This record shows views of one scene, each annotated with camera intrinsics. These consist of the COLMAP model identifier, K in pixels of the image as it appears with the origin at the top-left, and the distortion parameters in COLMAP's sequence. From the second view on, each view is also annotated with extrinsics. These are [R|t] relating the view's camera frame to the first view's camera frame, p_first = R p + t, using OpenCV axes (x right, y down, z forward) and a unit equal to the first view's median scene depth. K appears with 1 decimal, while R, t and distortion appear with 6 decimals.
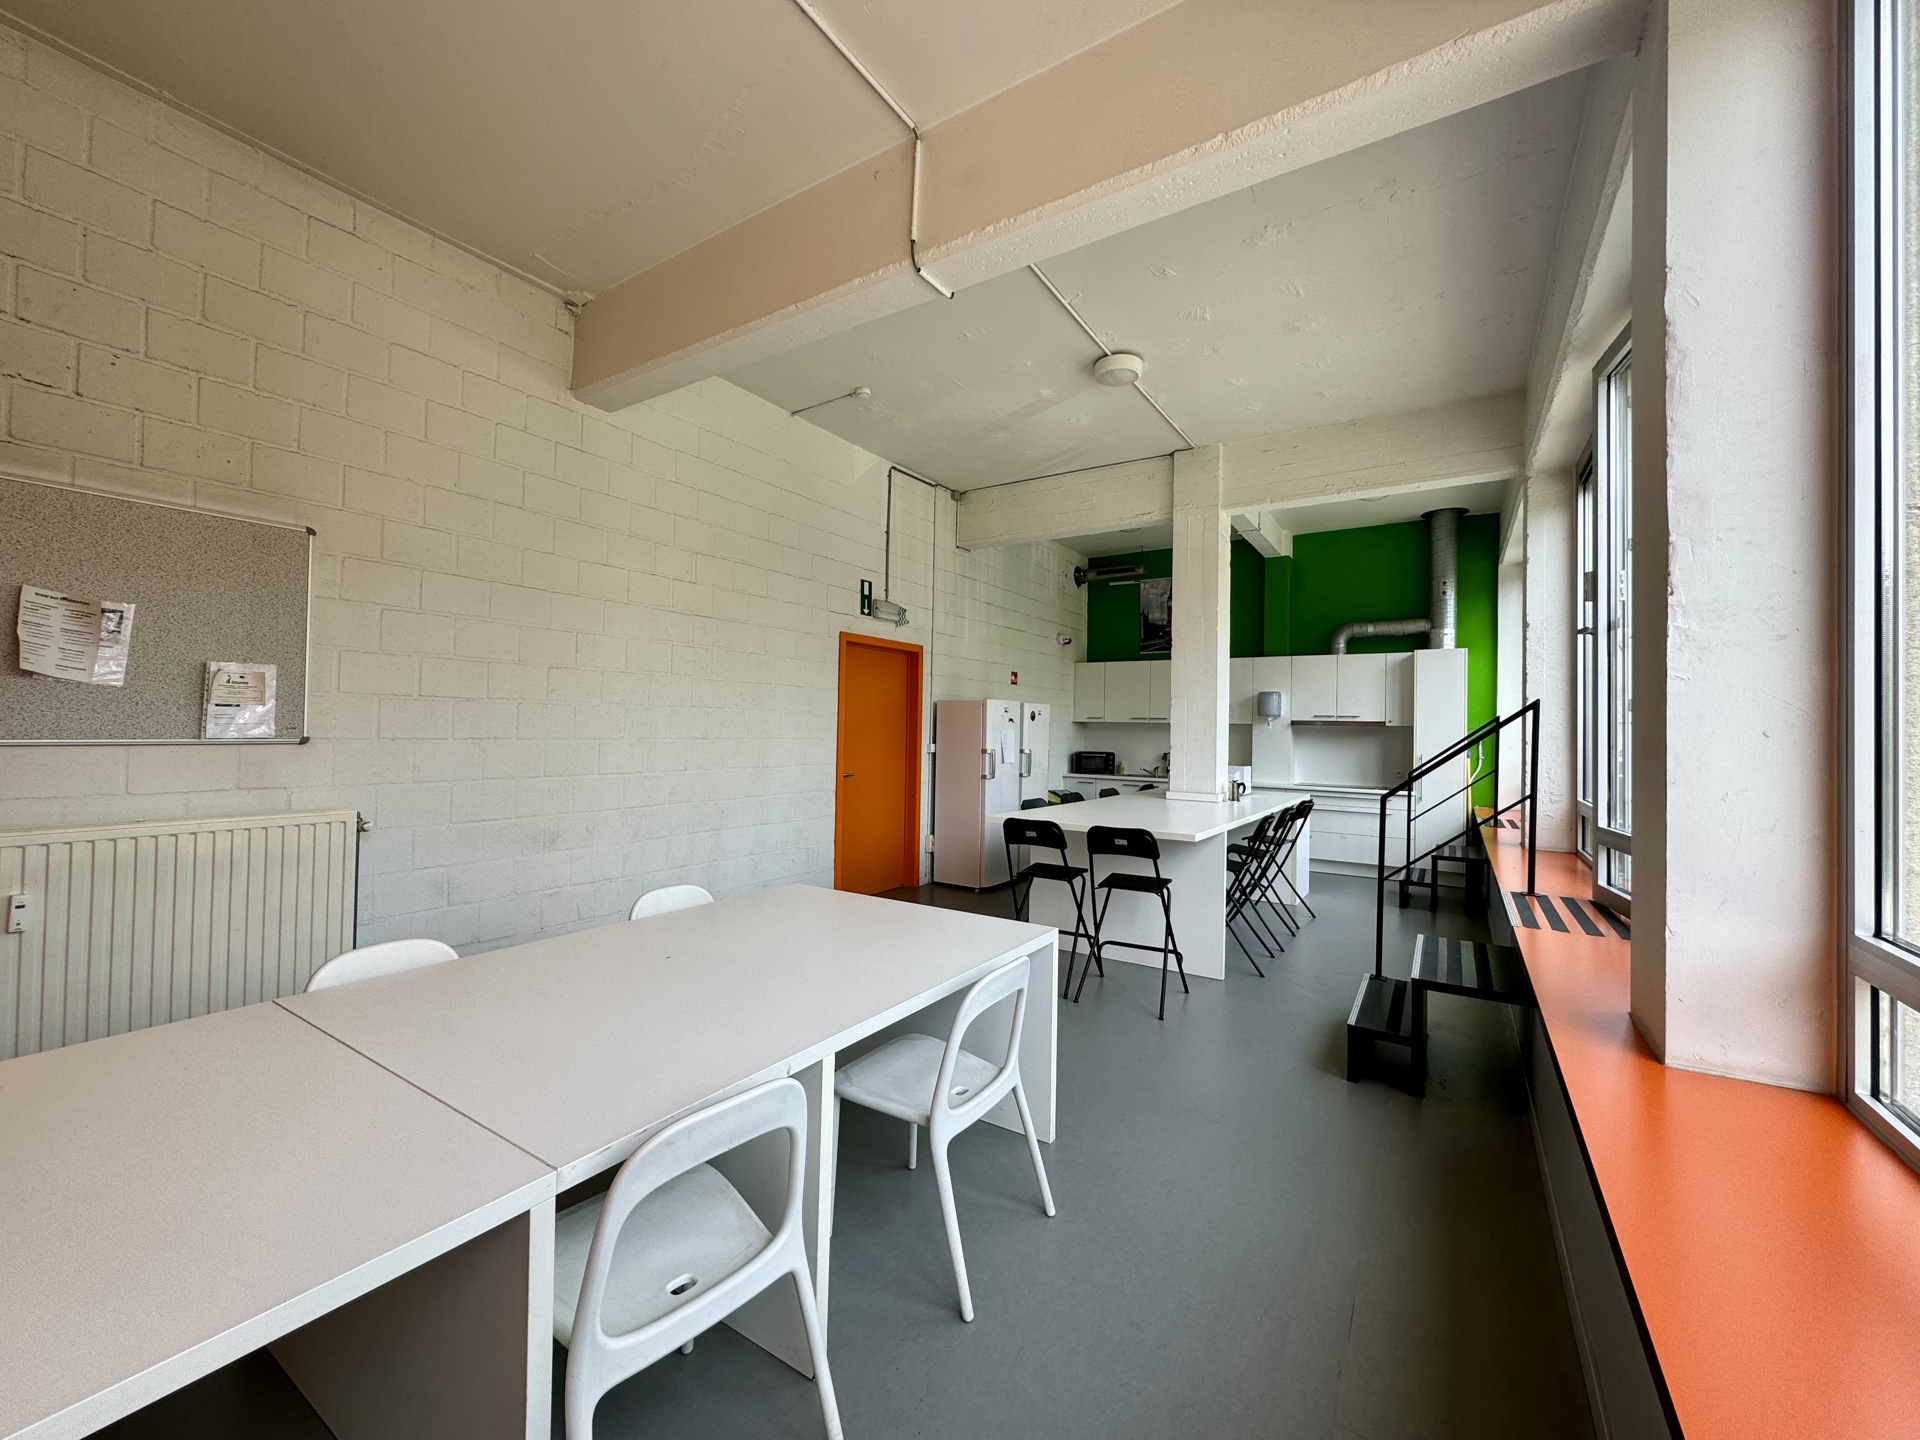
lens RADIAL K [[763.7, 0, 961.2], [0, 763.7, 716.3], [0, 0, 1]] dist [0.003039, -0.000335]
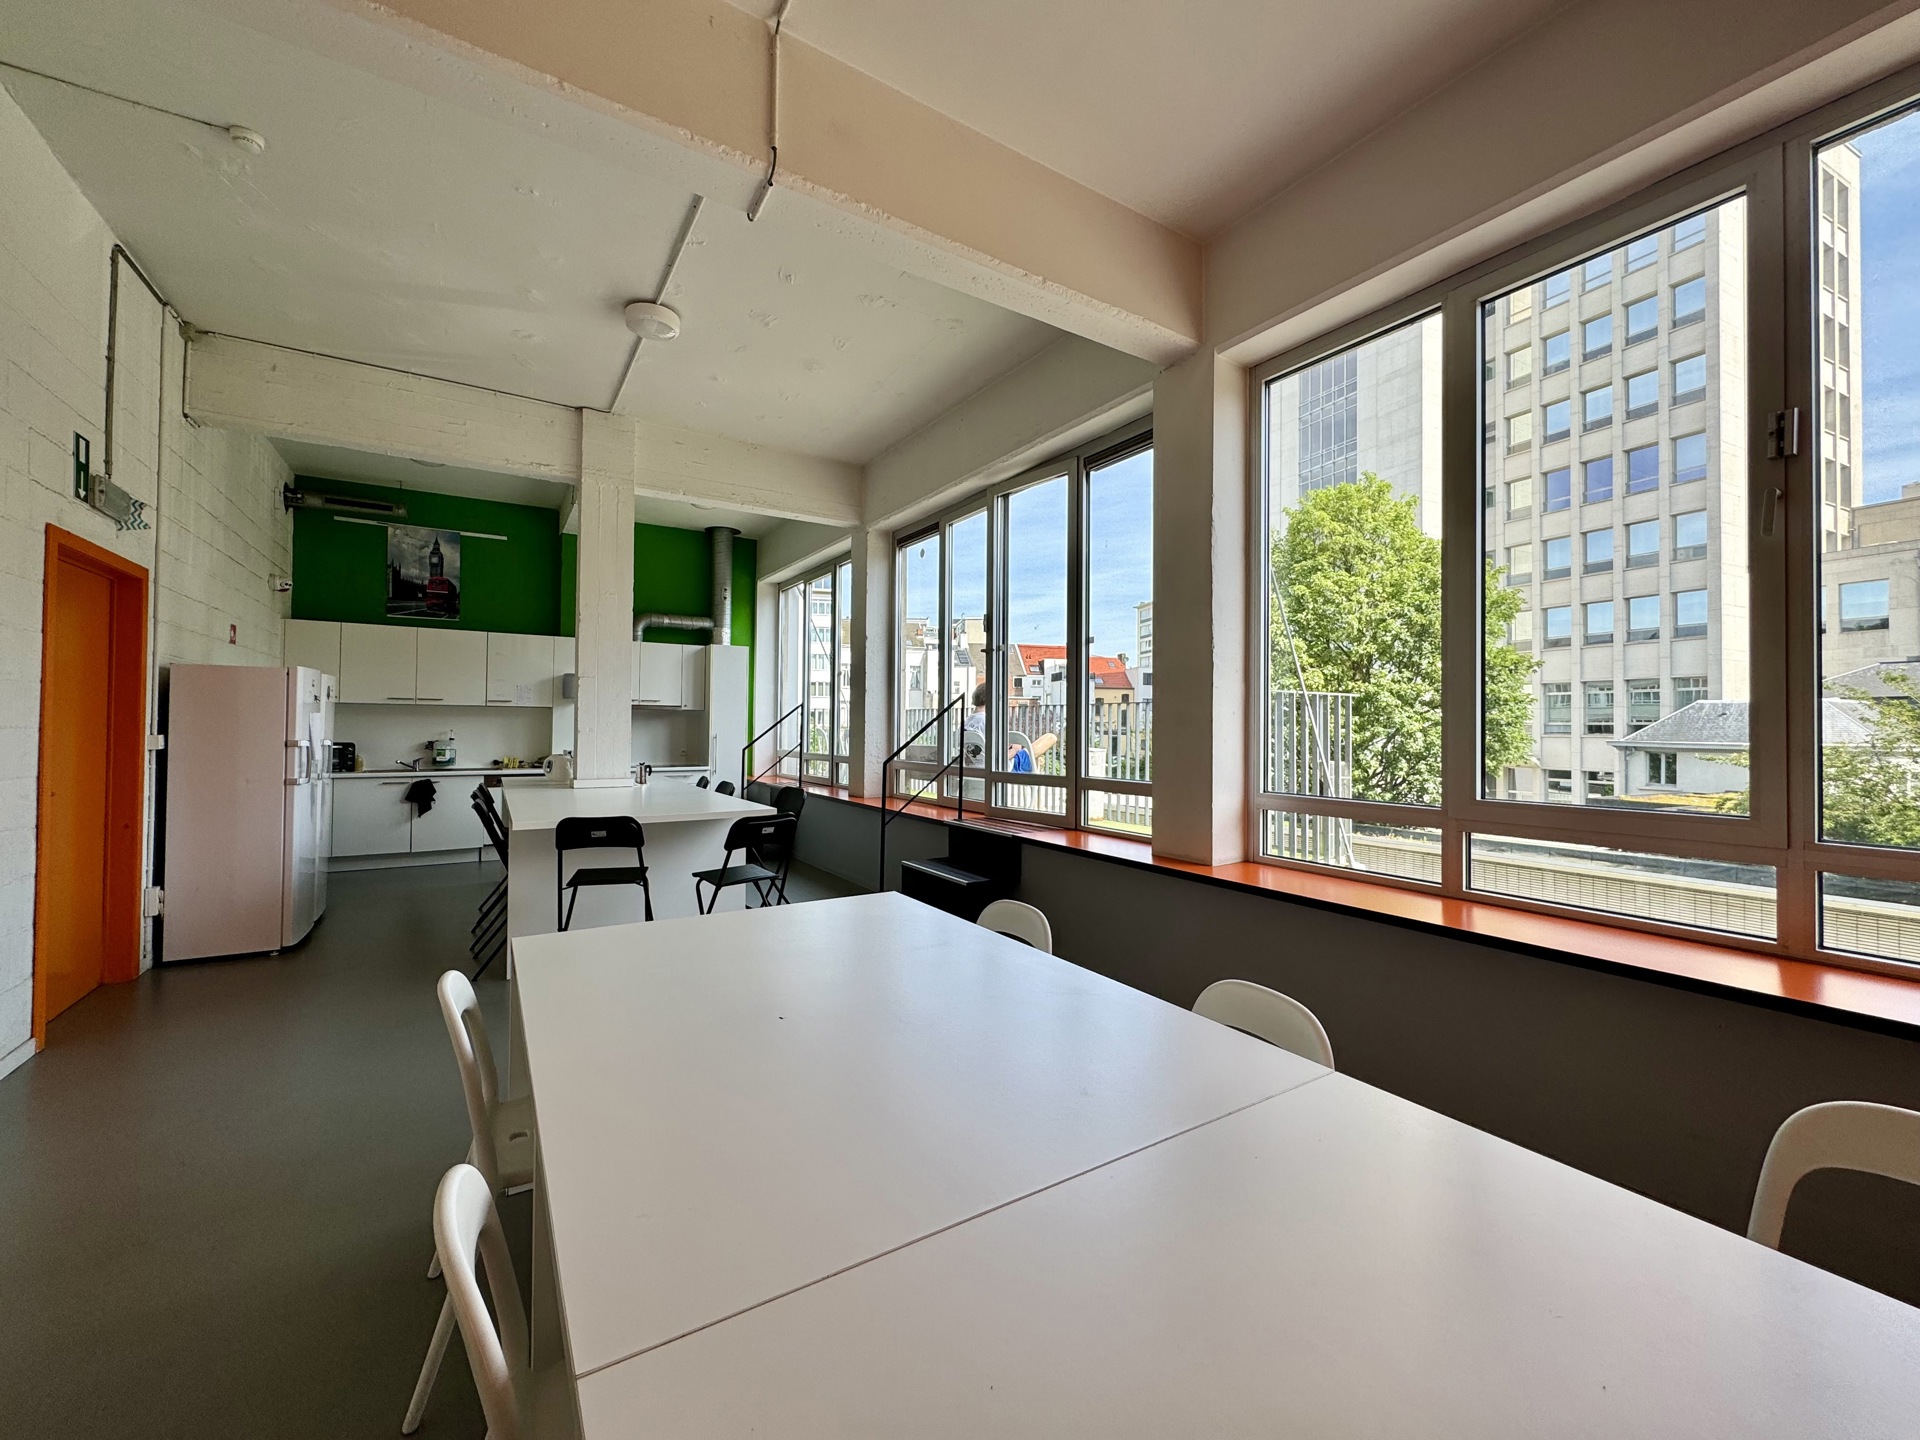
lens RADIAL K [[763.7, 0, 960.8], [0, 763.7, 721.0], [0, 0, 1]] dist [0.003039, -0.000335]
pose [[0.420478, -0.008270, 0.907265, -0.320670], [-0.015325, 0.999751, 0.016216, 0.005726], [-0.907173, -0.020722, 0.420247, 0.177037]]
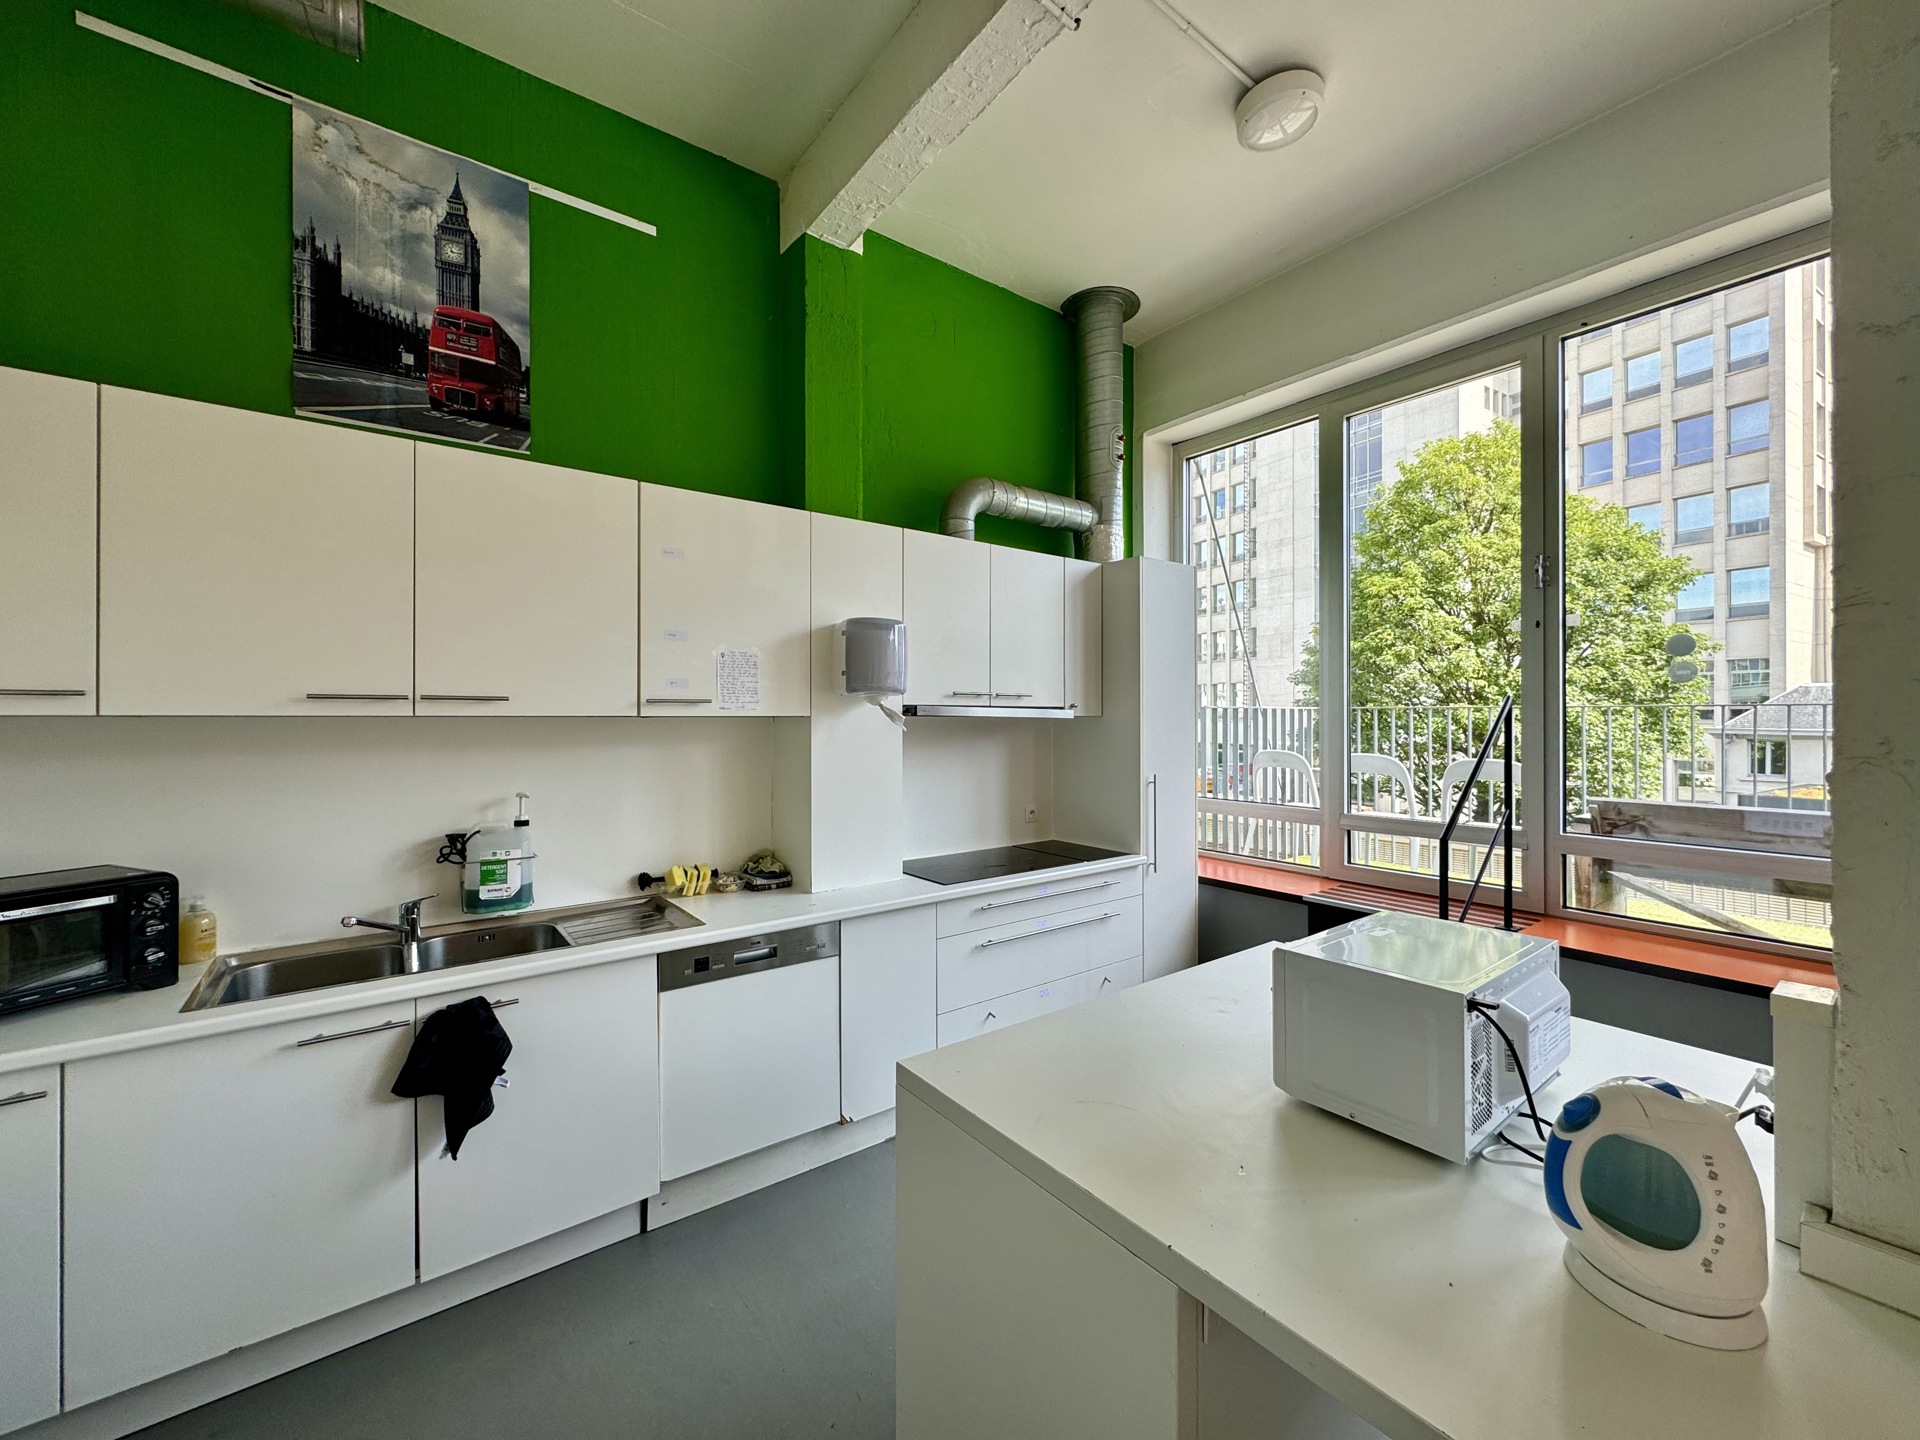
lens RADIAL K [[763.7, 0, 960.2], [0, 763.7, 718.4], [0, 0, 1]] dist [0.003039, -0.000335]
pose [[0.340646, -0.022348, 0.939926, 0.114310], [-0.006813, 0.999633, 0.026237, 0.003041], [-0.940167, -0.015341, 0.340369, 1.003154]]
